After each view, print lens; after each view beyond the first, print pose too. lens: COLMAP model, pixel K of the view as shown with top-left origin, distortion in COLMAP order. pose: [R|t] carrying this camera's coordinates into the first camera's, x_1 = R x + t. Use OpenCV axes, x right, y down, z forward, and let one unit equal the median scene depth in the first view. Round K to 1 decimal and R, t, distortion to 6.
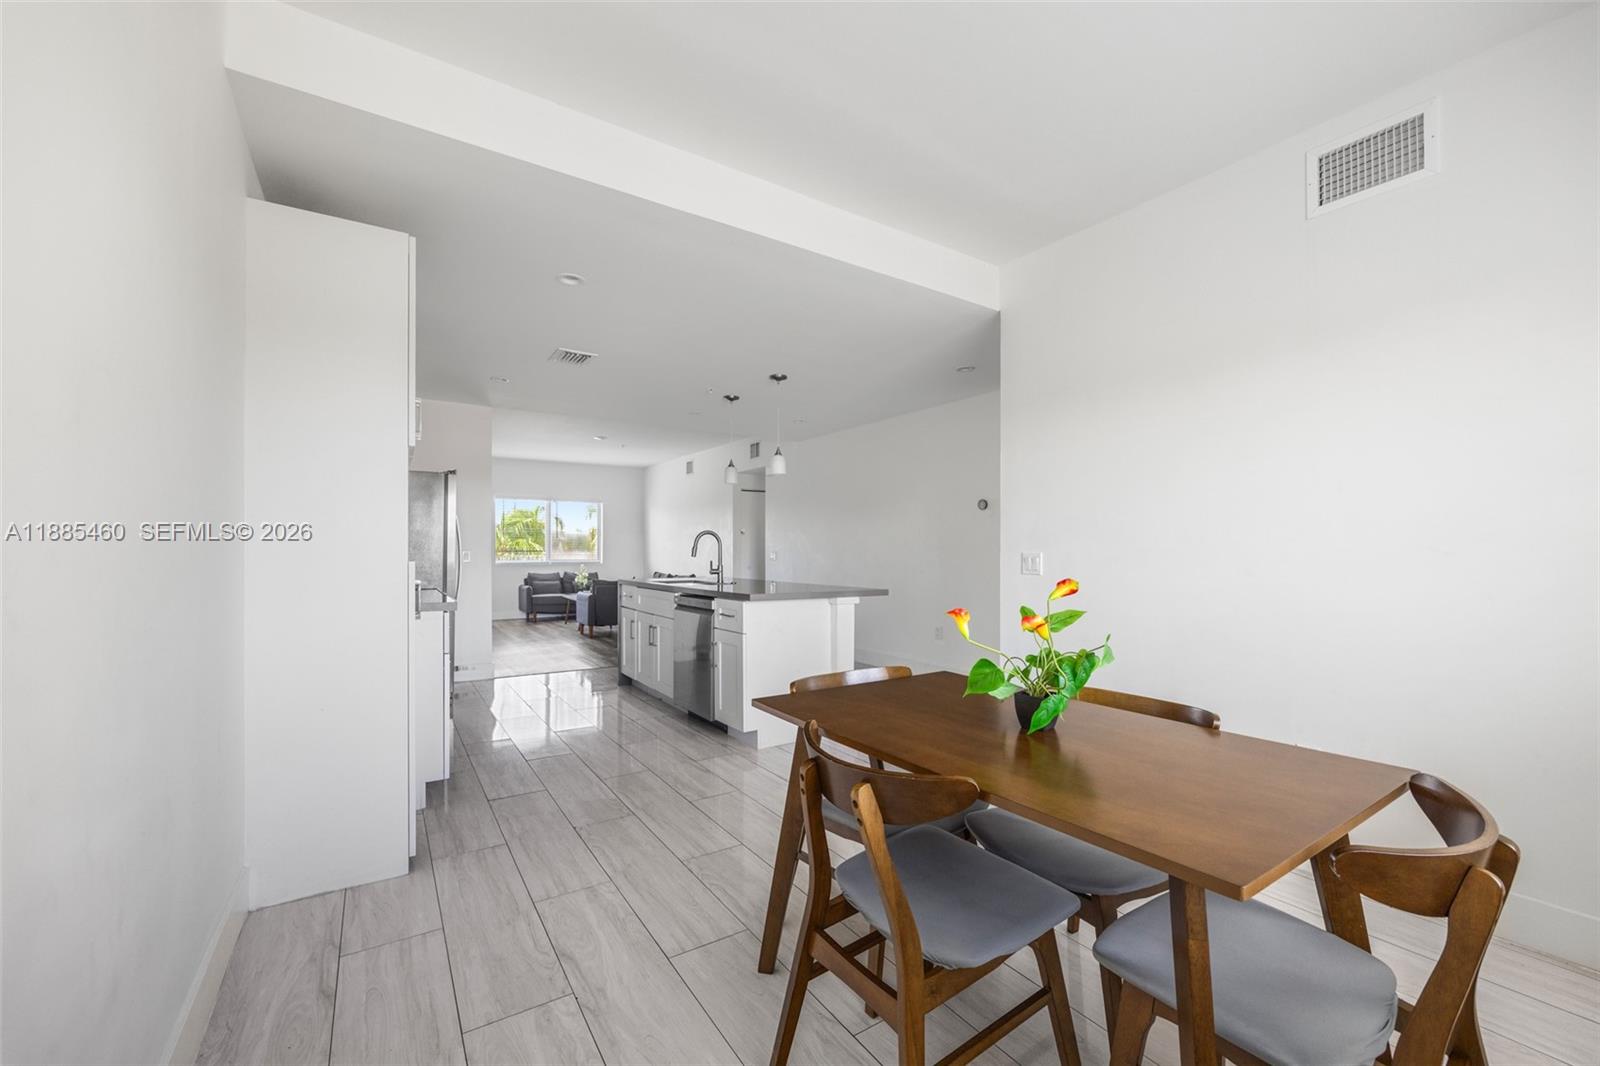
lens RADIAL K [[648.6, 0, 800.2], [0, 648.6, 544.8], [0, 0, 1]] dist [-0.000238, 0.000052]
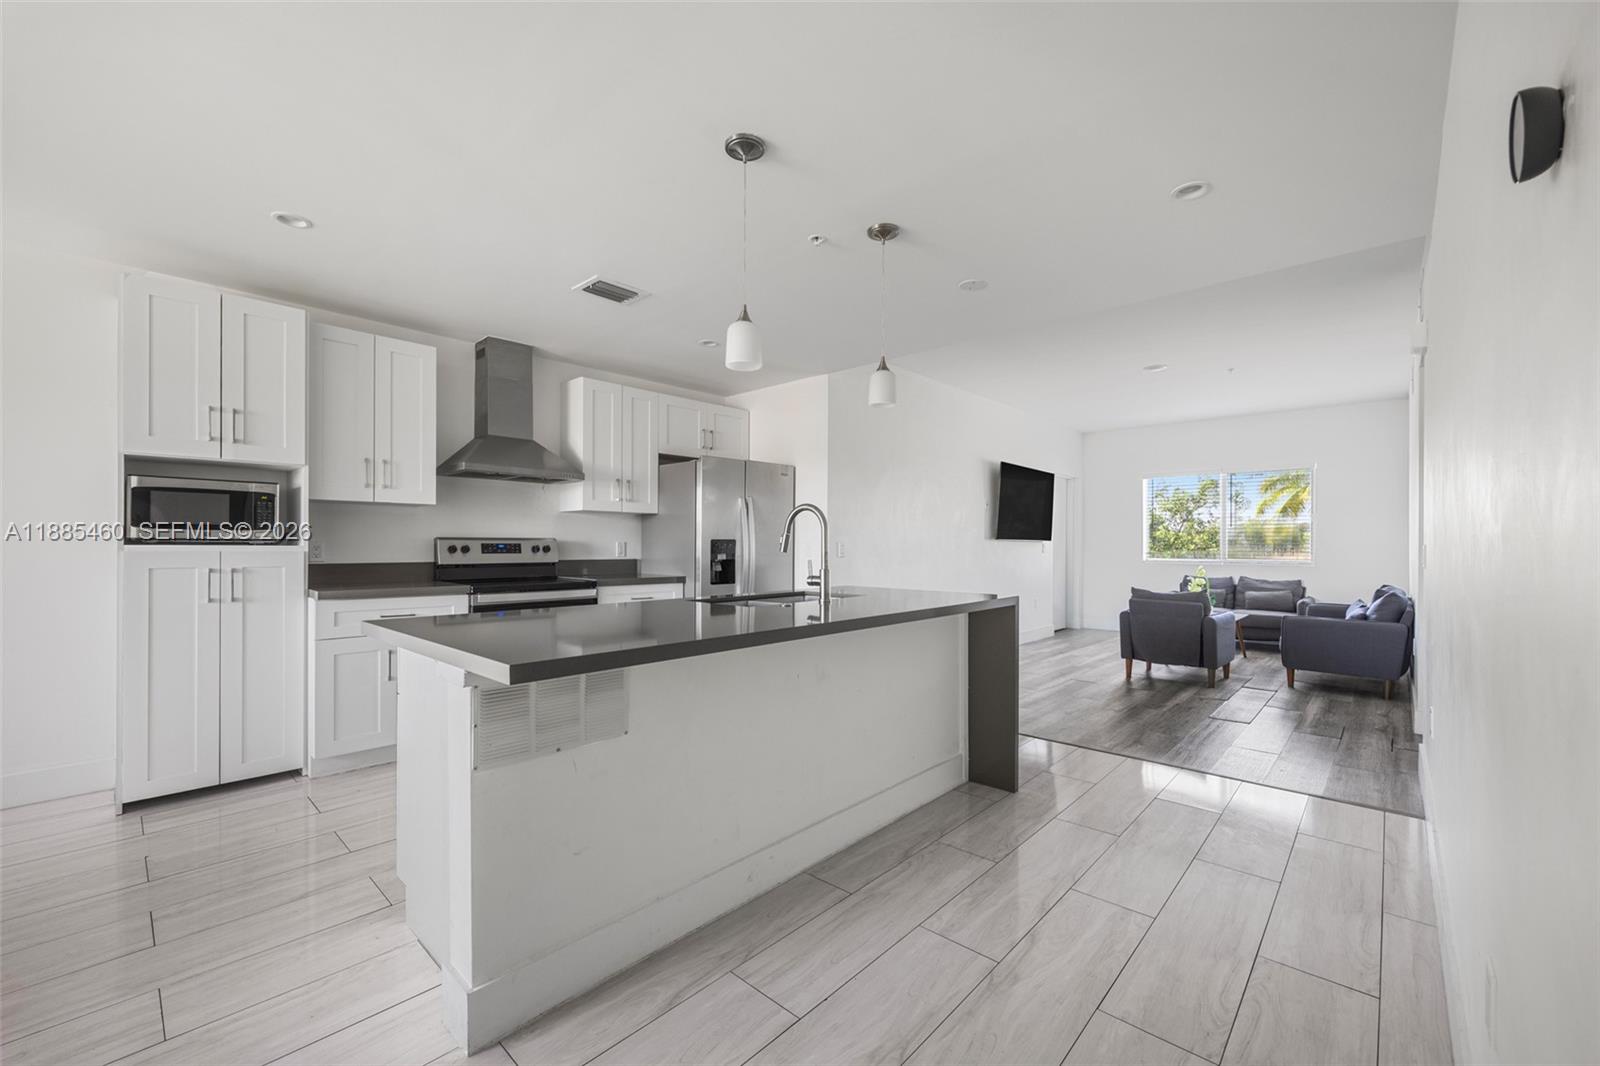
lens RADIAL K [[648.6, 0, 801.6], [0, 648.6, 535.1], [0, 0, 1]] dist [-0.000238, 0.000052]
pose [[0.249703, -0.010849, -0.968262, 0.556015], [-0.004352, 0.999915, -0.012325, 0.021731], [0.968313, 0.007292, 0.249635, 0.413567]]
